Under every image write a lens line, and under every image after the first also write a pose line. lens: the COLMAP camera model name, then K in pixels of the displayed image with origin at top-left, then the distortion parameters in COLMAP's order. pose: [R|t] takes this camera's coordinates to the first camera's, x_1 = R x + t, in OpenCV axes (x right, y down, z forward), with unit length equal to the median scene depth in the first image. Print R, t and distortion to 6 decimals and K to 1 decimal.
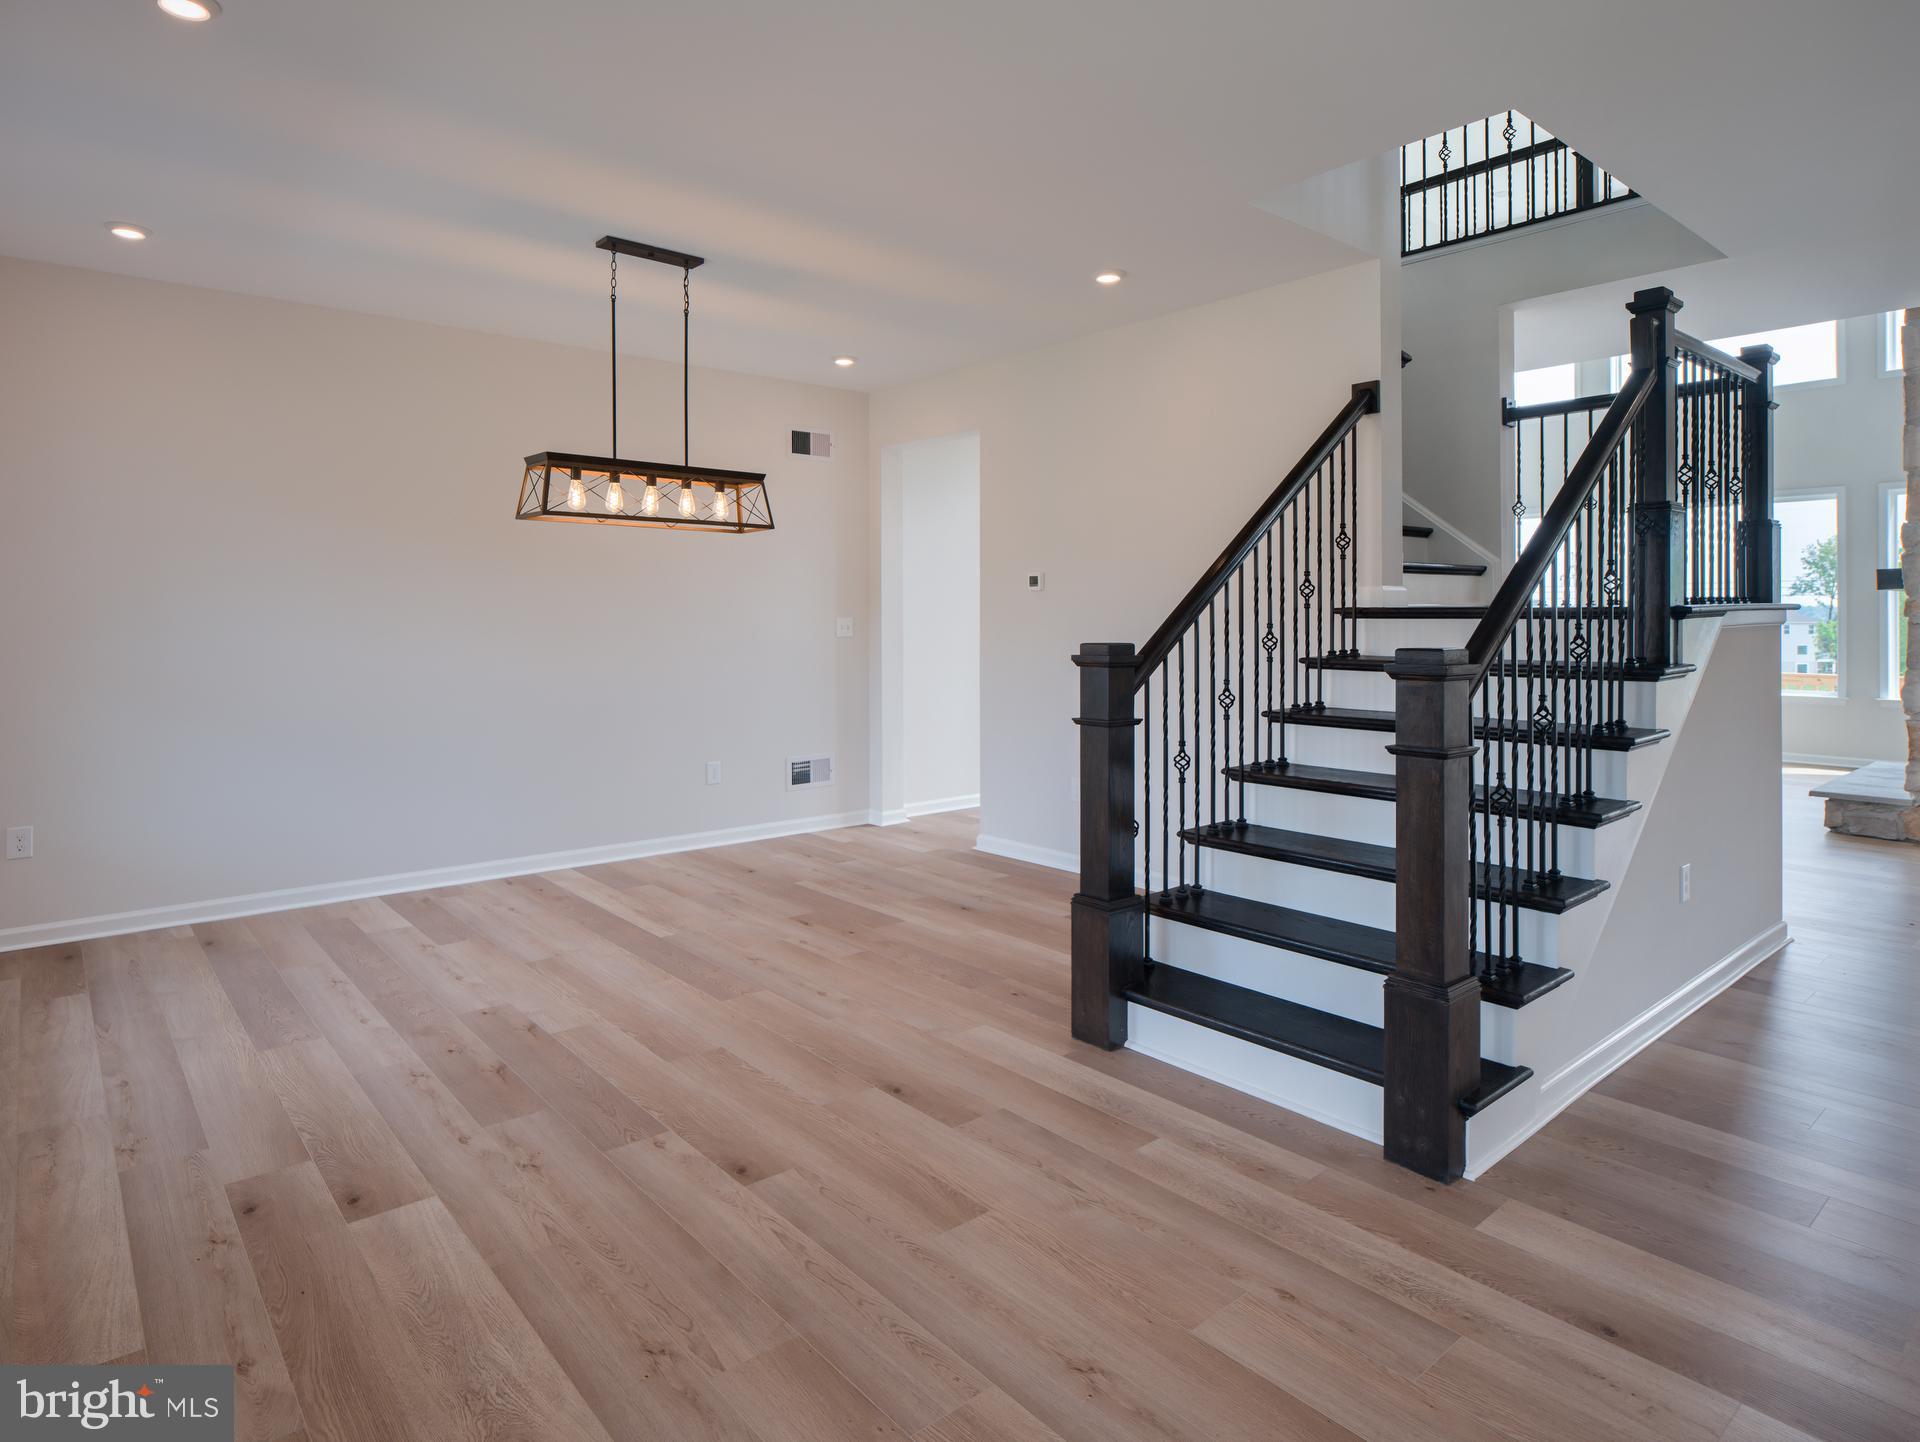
lens RADIAL K [[1097.4, 0, 944.0], [0, 1097.4, 620.5], [0, 0, 1]] dist [-0.001155, 0.001361]
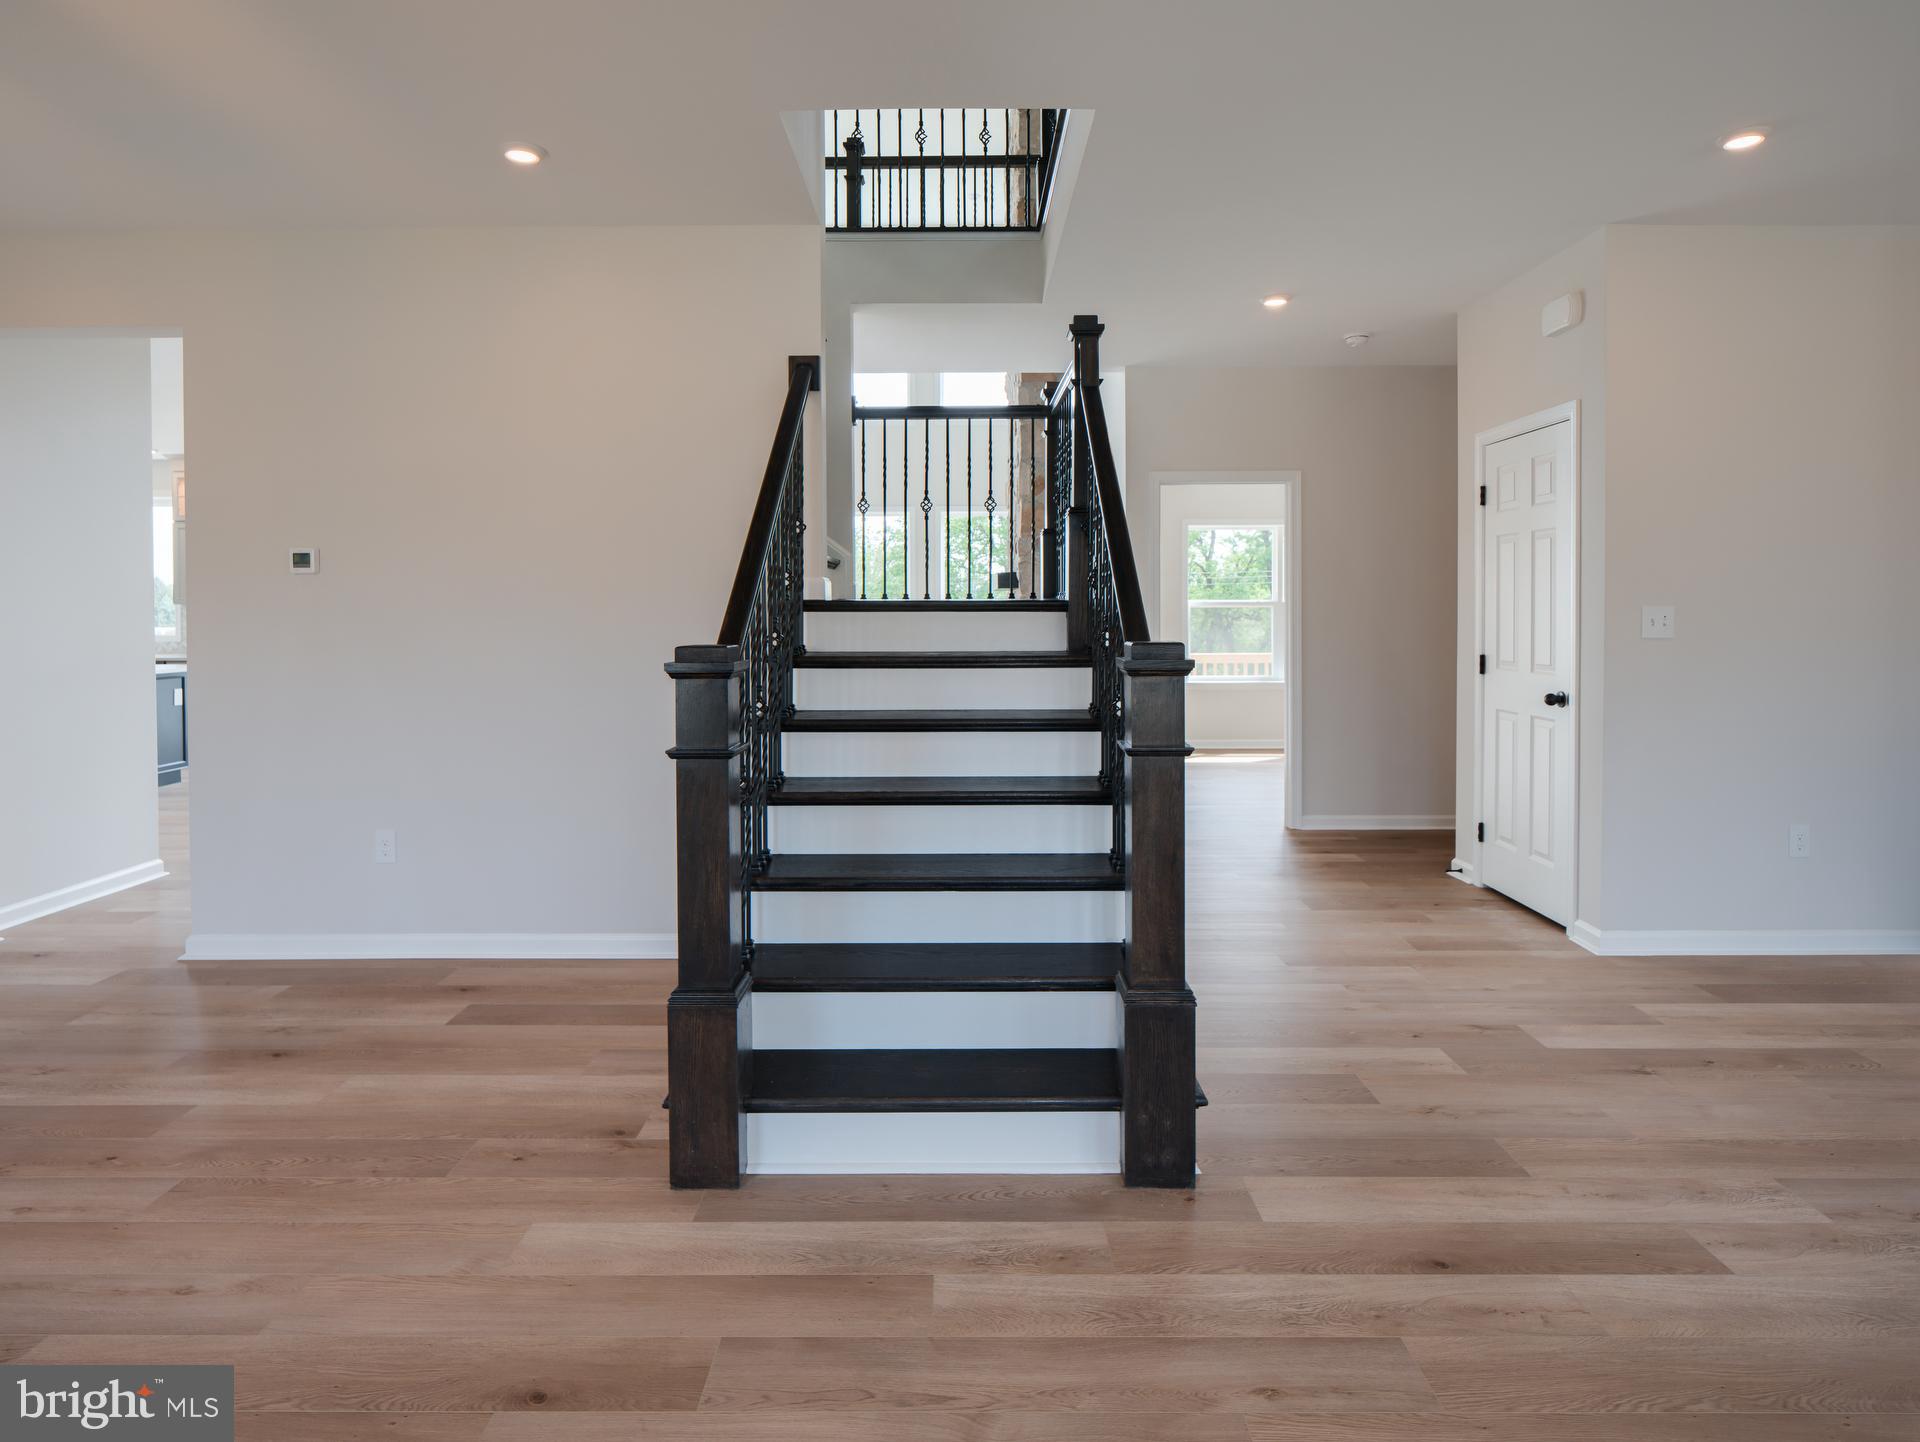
lens RADIAL K [[1093.2, 0, 951.9], [0, 1093.2, 623.0], [0, 0, 1]] dist [-0.004995, 0.000722]
pose [[0.648531, -0.011059, 0.761108, -0.329228], [0.003945, 0.999930, 0.011167, -0.002422], [-0.761178, -0.004239, 0.648529, 0.418271]]
